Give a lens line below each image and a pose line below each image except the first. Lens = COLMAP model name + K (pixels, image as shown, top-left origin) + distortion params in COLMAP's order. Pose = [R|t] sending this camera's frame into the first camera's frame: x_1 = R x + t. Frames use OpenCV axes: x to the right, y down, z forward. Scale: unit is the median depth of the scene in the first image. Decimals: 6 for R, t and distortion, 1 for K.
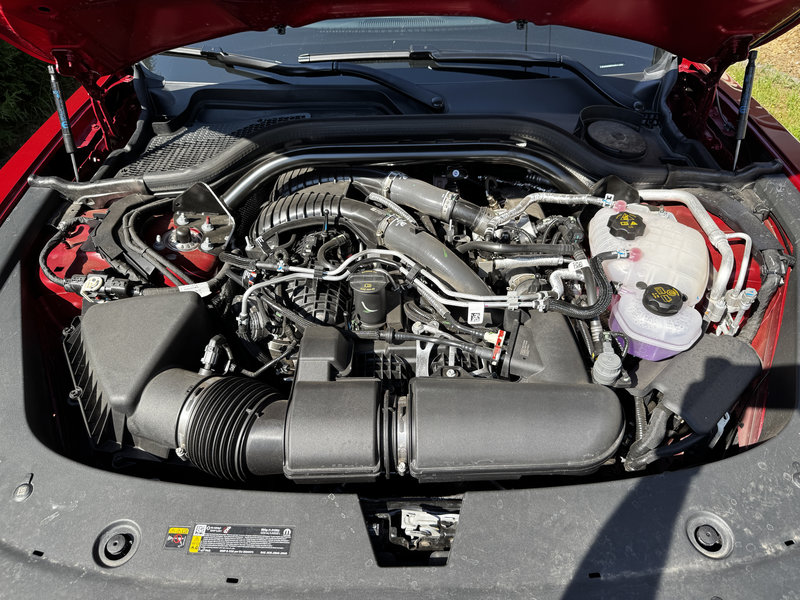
lens RADIAL K [[564.1, 0, 398.4], [0, 564.1, 302.3], [0, 0, 1]] dist [-0.032139, -0.000815]
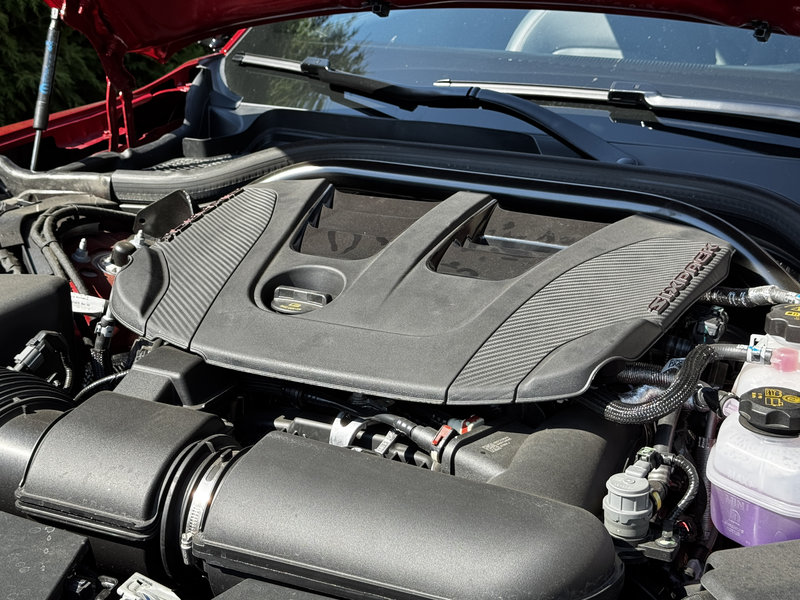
lens RADIAL K [[1298.7, 0, 401.4], [0, 1298.7, 299.4], [0, 0, 1]] dist [0.136952, 0.000000]
pose [[0.896508, 0.164279, -0.411444, 0.501450], [-0.323668, 0.877016, -0.355079, 0.340722], [0.302511, 0.451503, 0.839424, -0.105352]]
